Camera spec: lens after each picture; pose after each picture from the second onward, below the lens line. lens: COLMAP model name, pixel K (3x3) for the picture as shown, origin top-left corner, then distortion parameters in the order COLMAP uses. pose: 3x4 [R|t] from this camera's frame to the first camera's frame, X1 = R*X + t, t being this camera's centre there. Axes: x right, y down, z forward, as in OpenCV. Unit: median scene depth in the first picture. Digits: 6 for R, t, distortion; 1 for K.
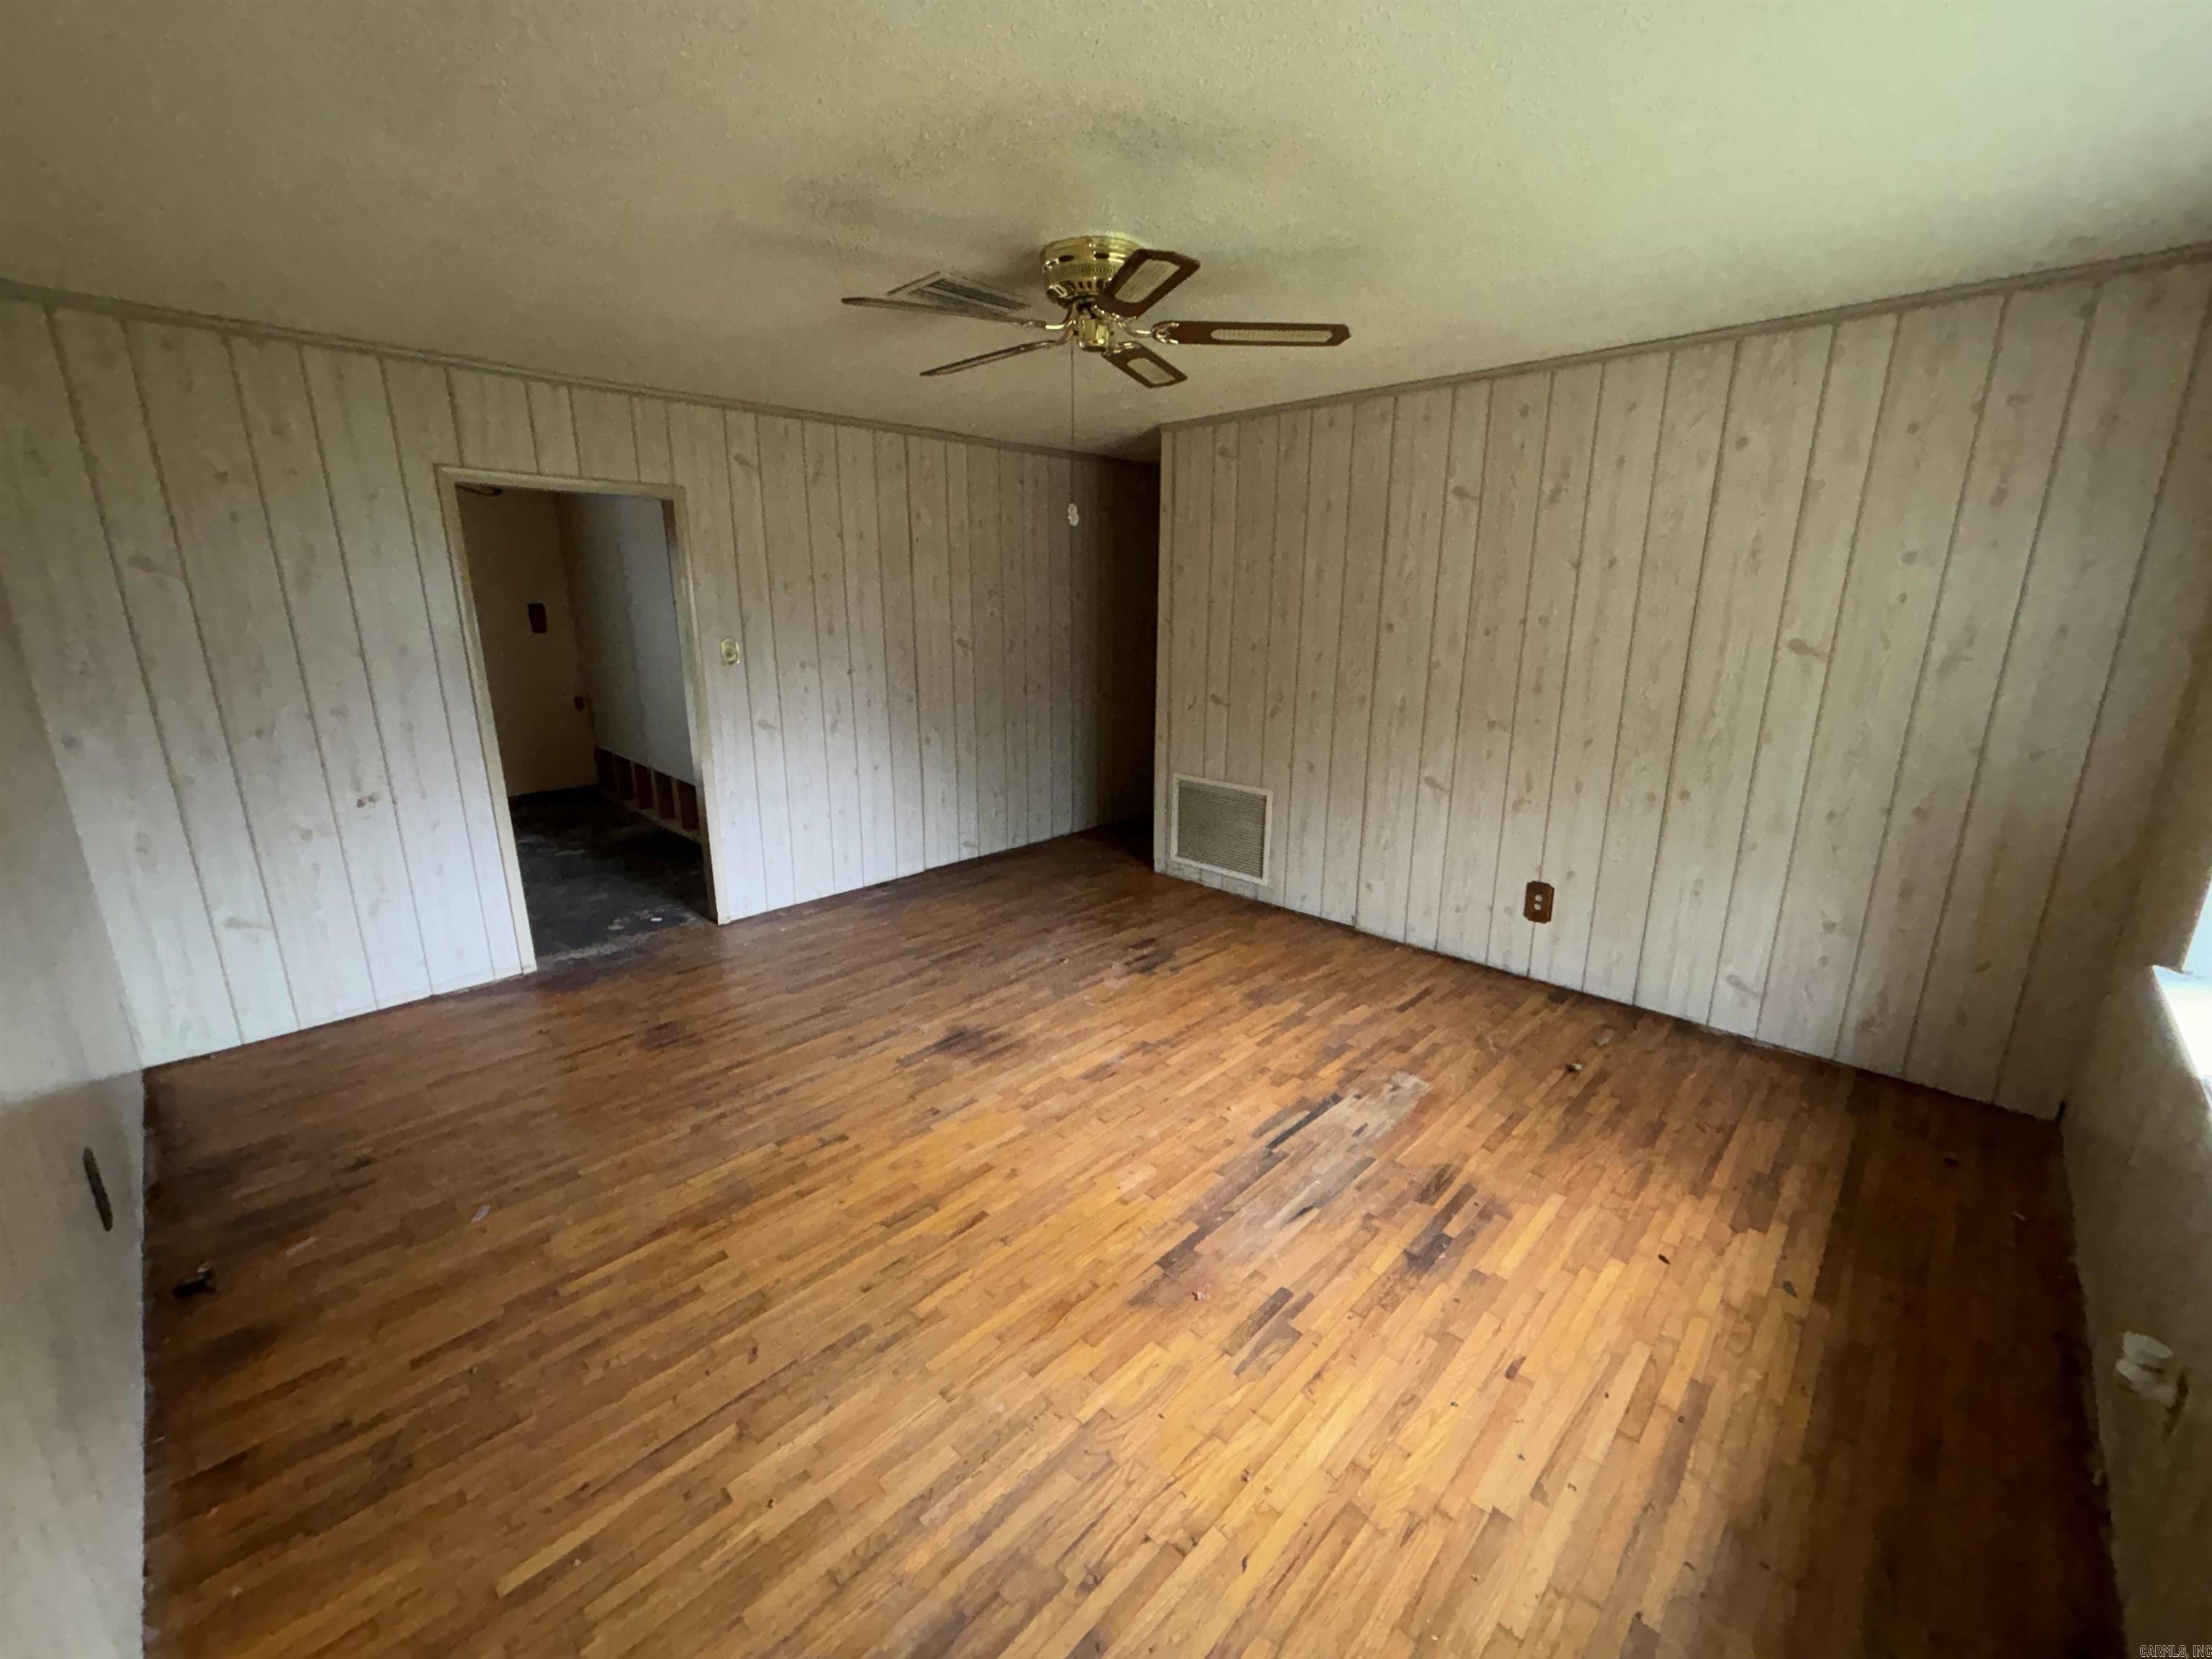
lens RADIAL K [[894.1, 0, 1108.0], [0, 894.1, 827.0], [0, 0, 1]] dist [0.031474, -0.014259]
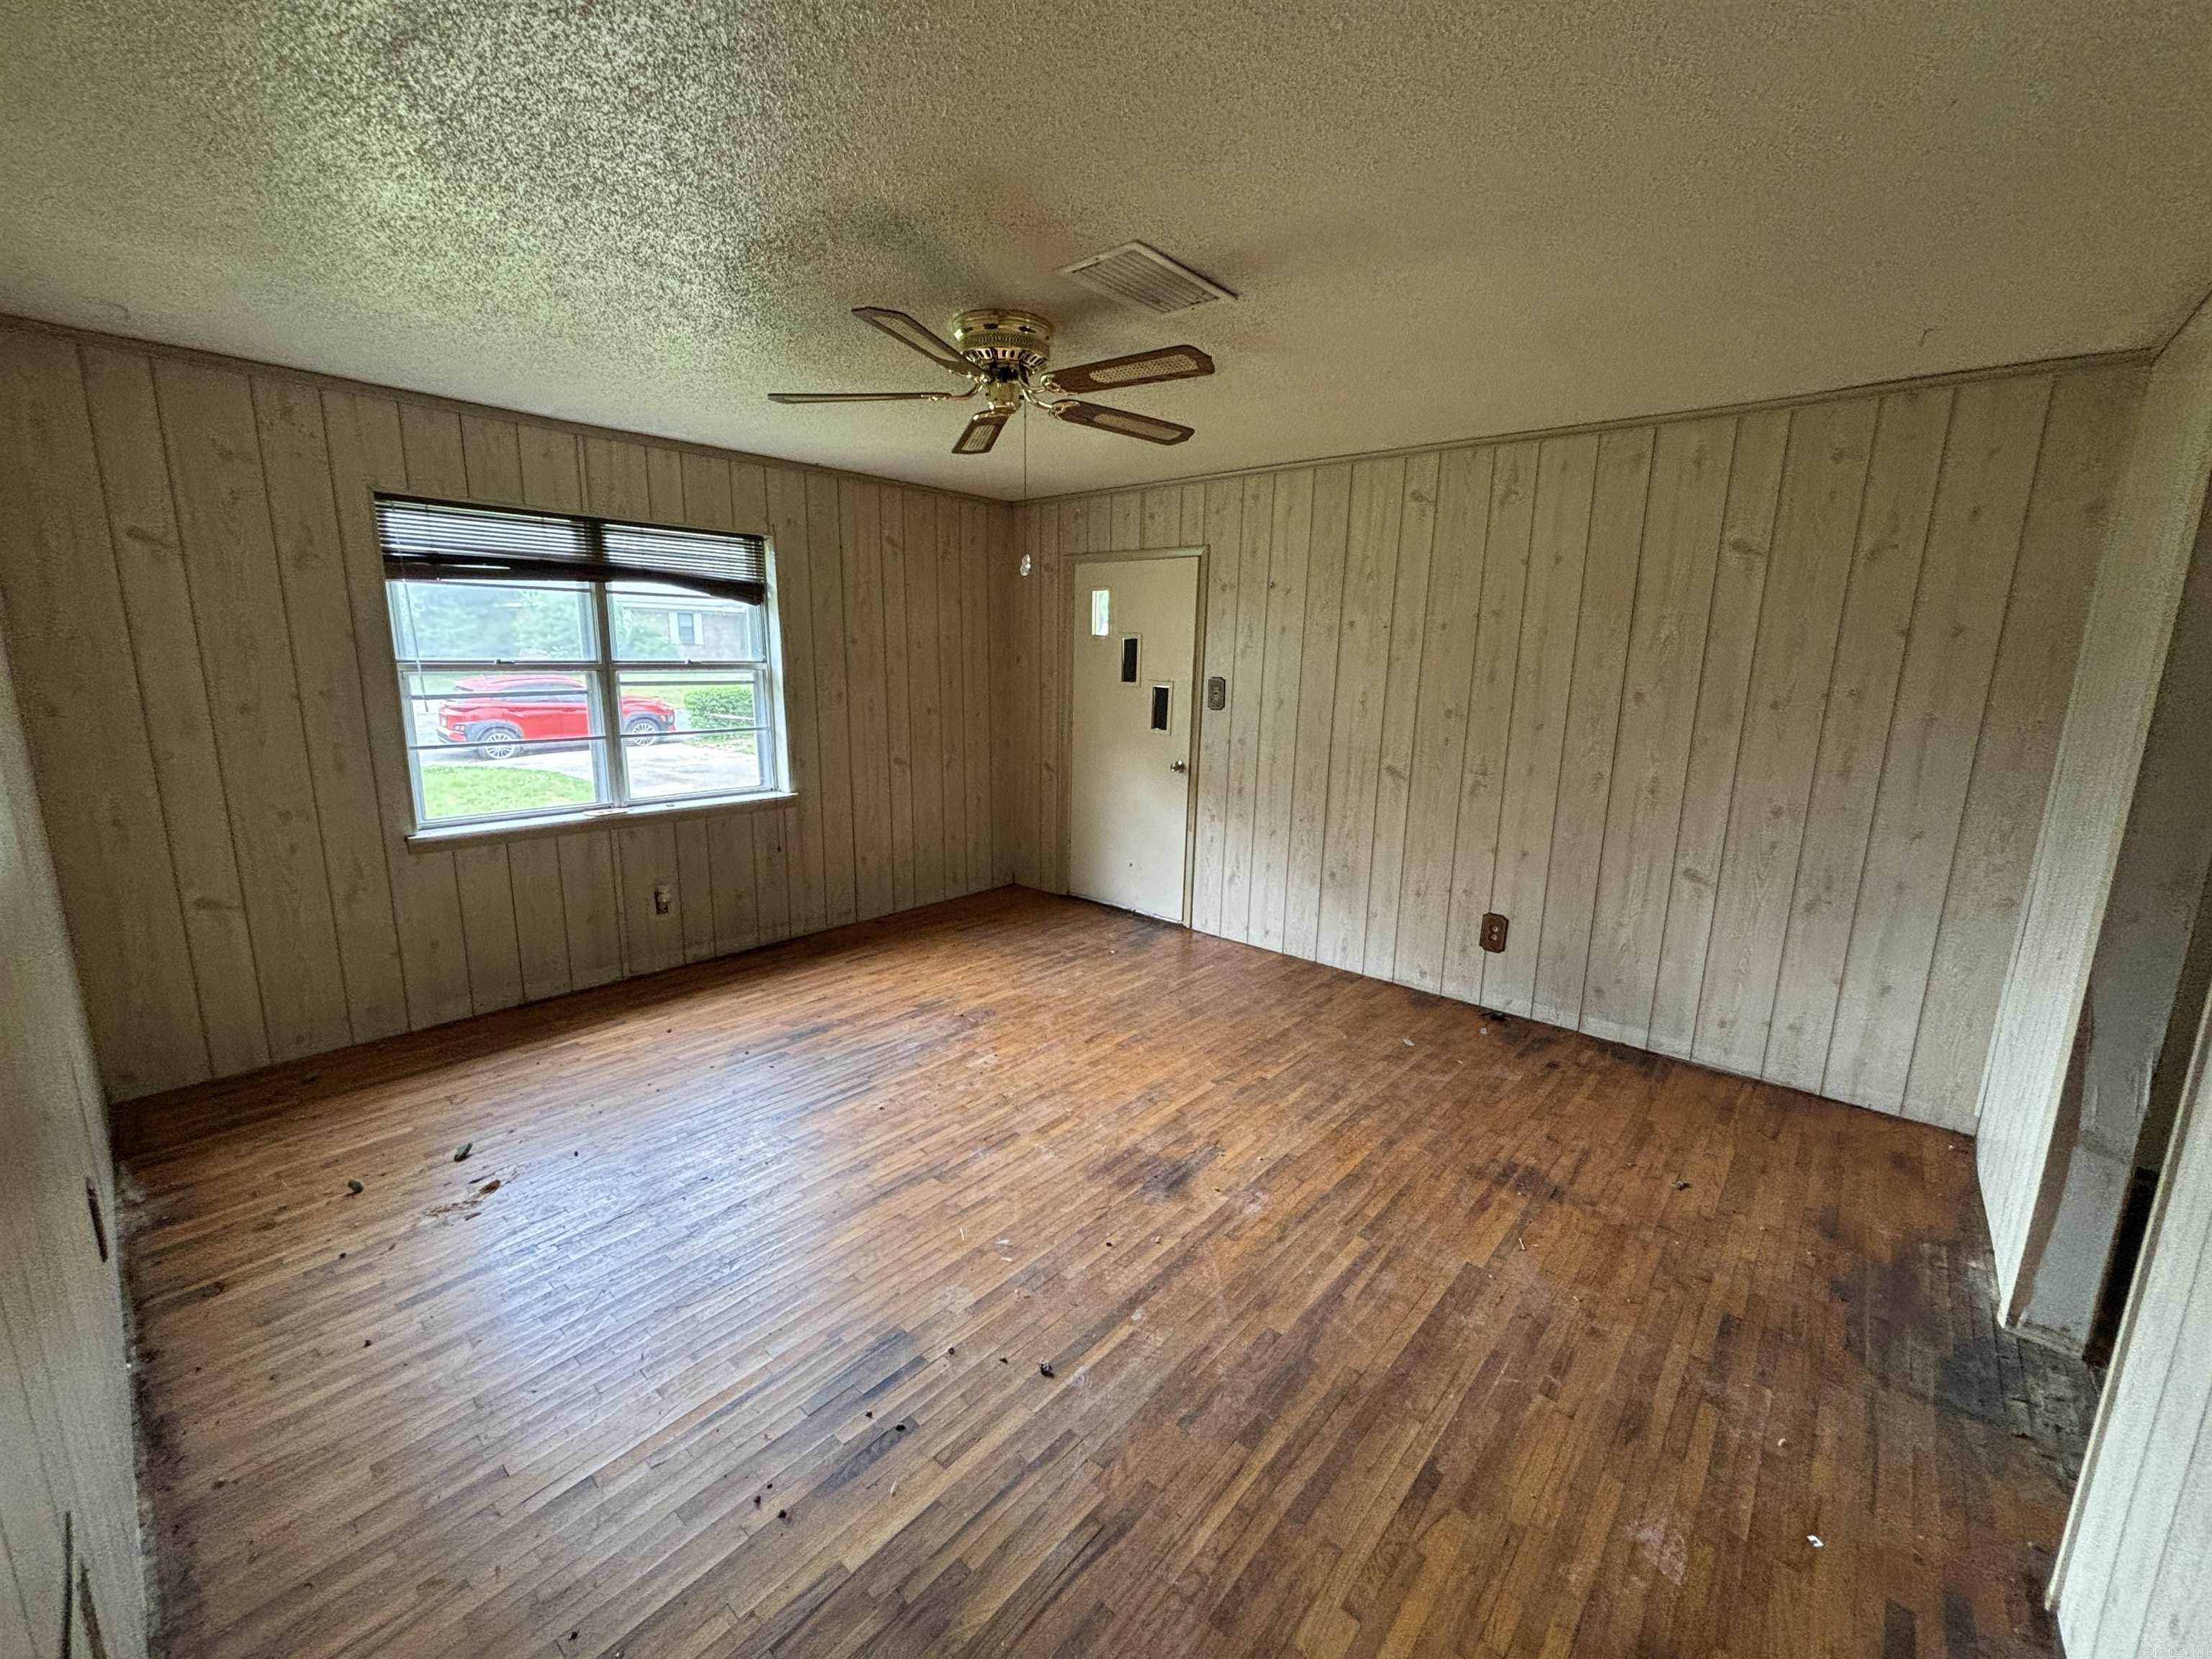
lens RADIAL K [[904.4, 0, 1095.2], [0, 904.4, 825.8], [0, 0, 1]] dist [0.041327, -0.000139]
pose [[-0.999189, -0.012804, -0.038182, -0.067035], [-0.028027, 0.901925, 0.430982, -0.433241], [0.028919, 0.431702, -0.901553, 1.697974]]
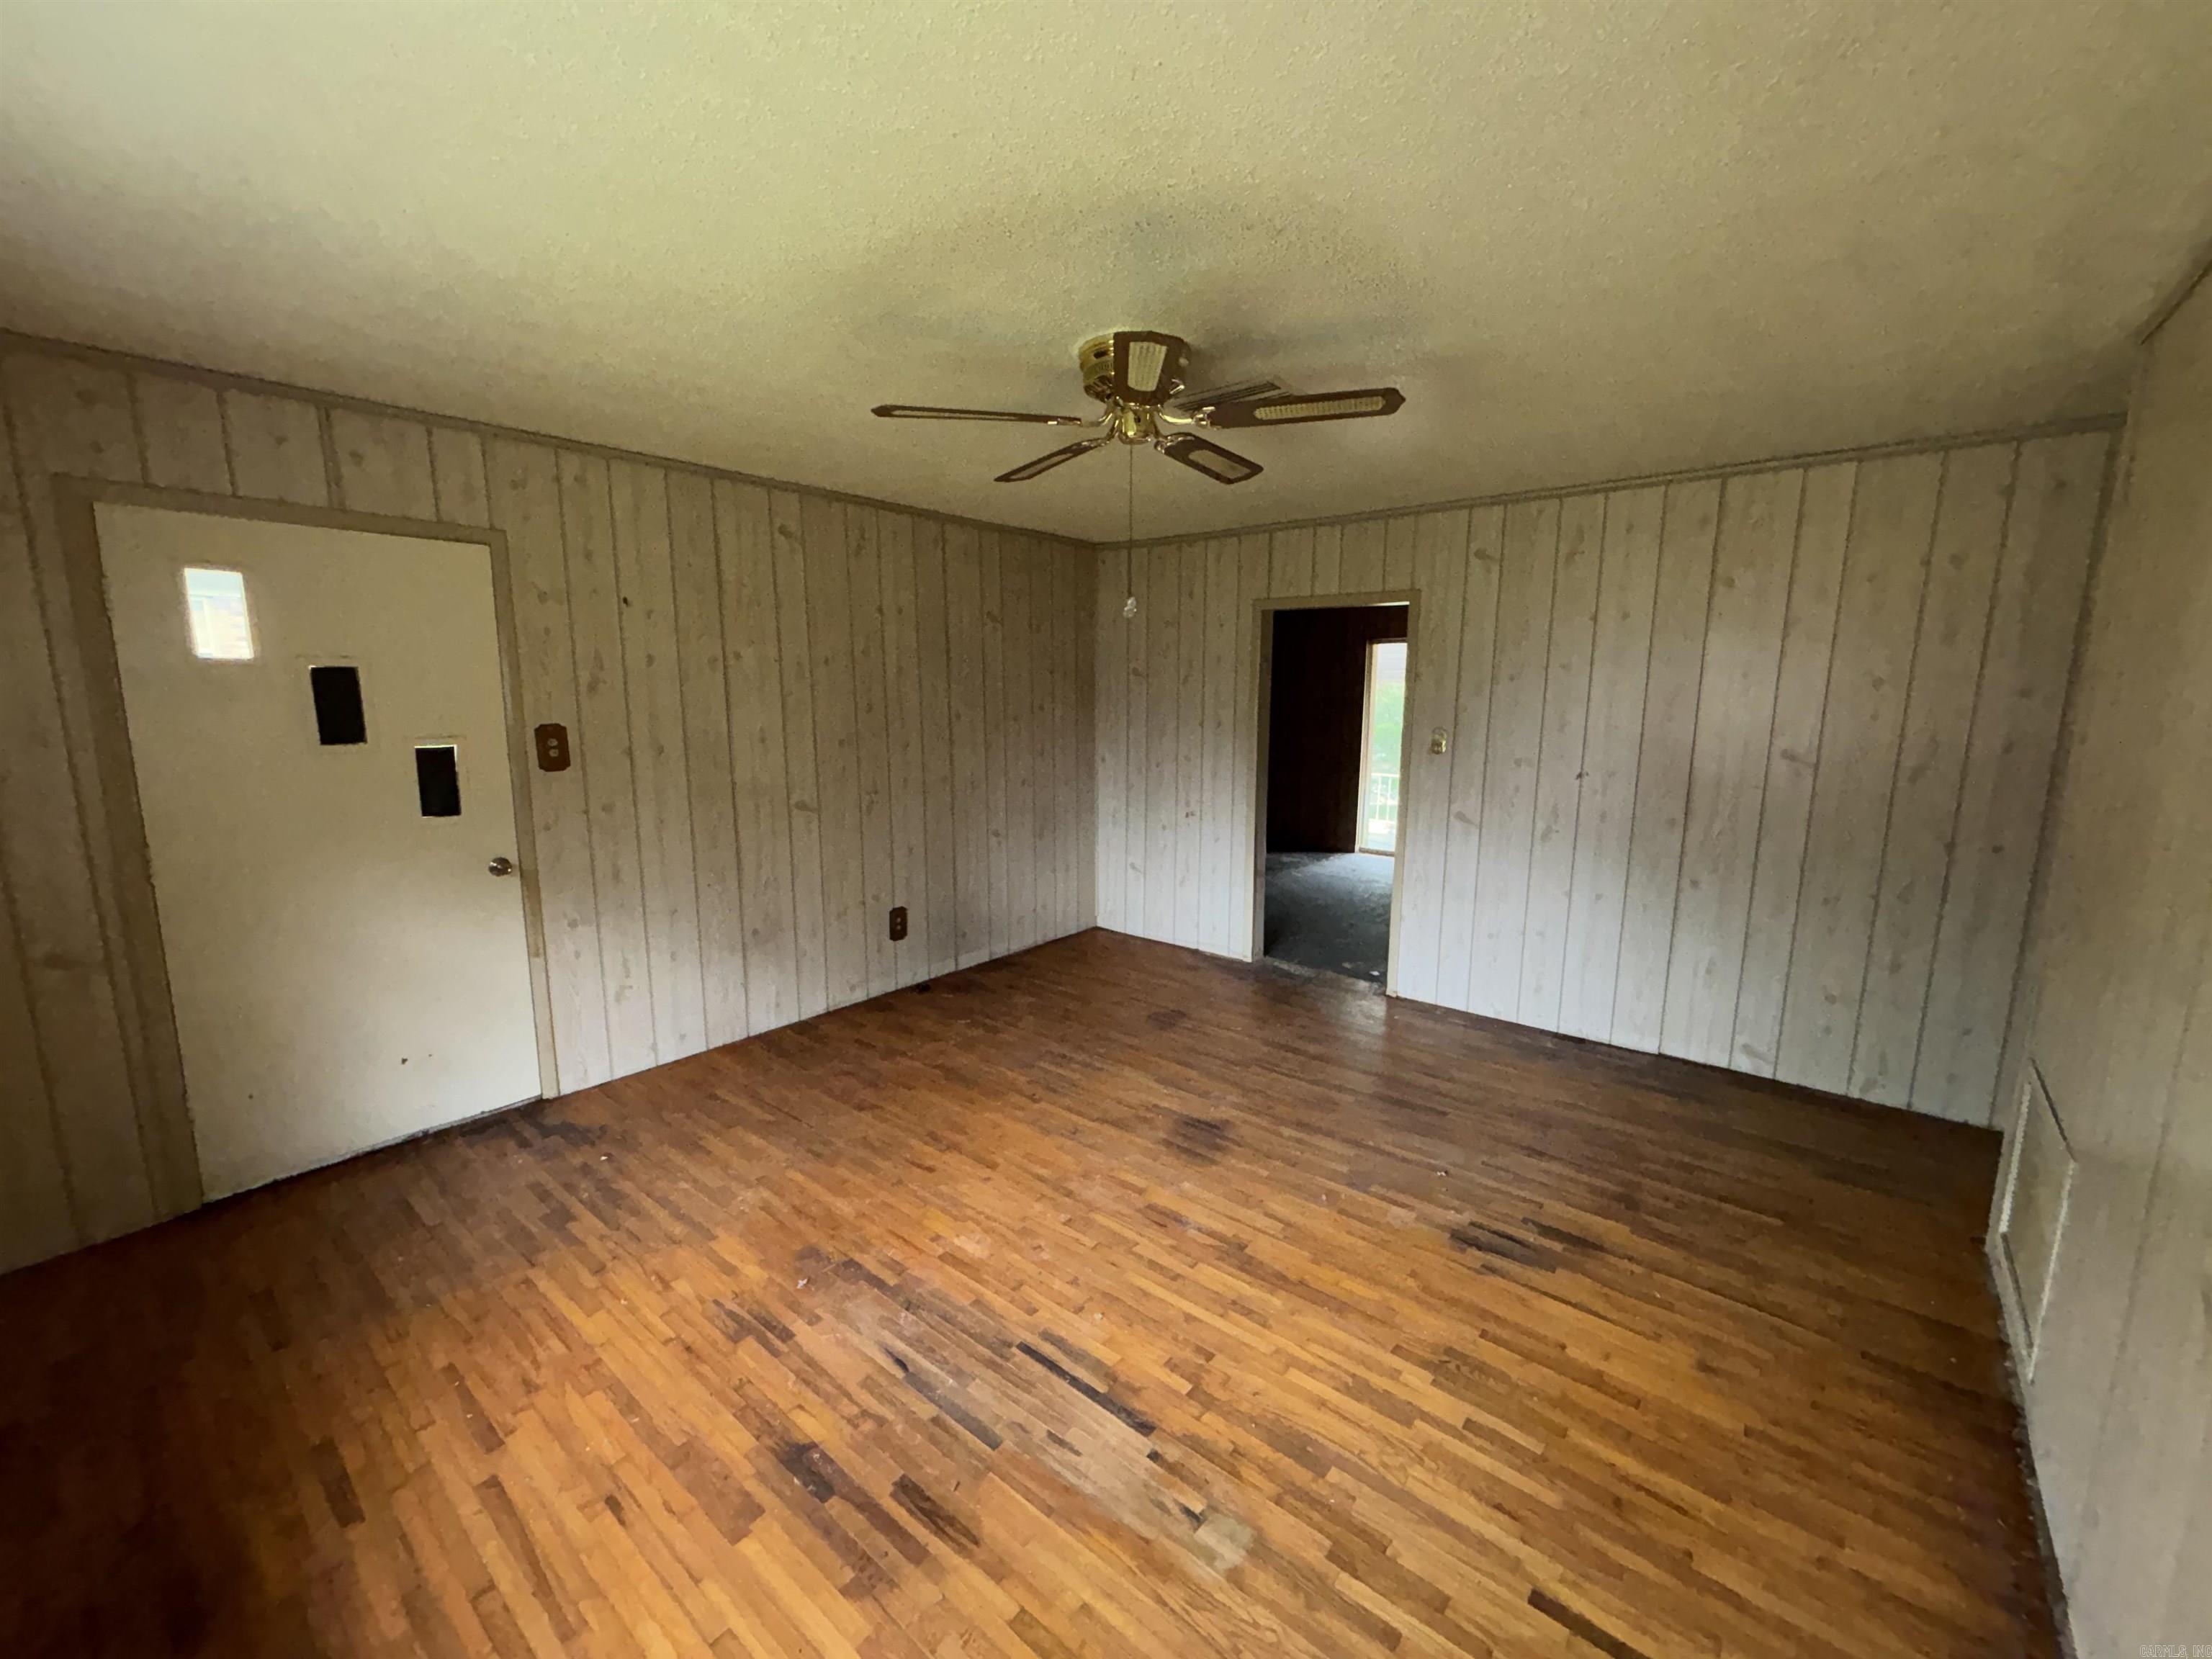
lens RADIAL K [[904.5, 0, 1108.7], [0, 904.5, 833.4], [0, 0, 1]] dist [0.009111, -0.000041]
pose [[0.075542, 0.161553, -0.983968, 0.793611], [-0.252046, 0.957838, 0.137913, -0.193814], [0.964762, 0.237587, 0.113076, 0.746798]]
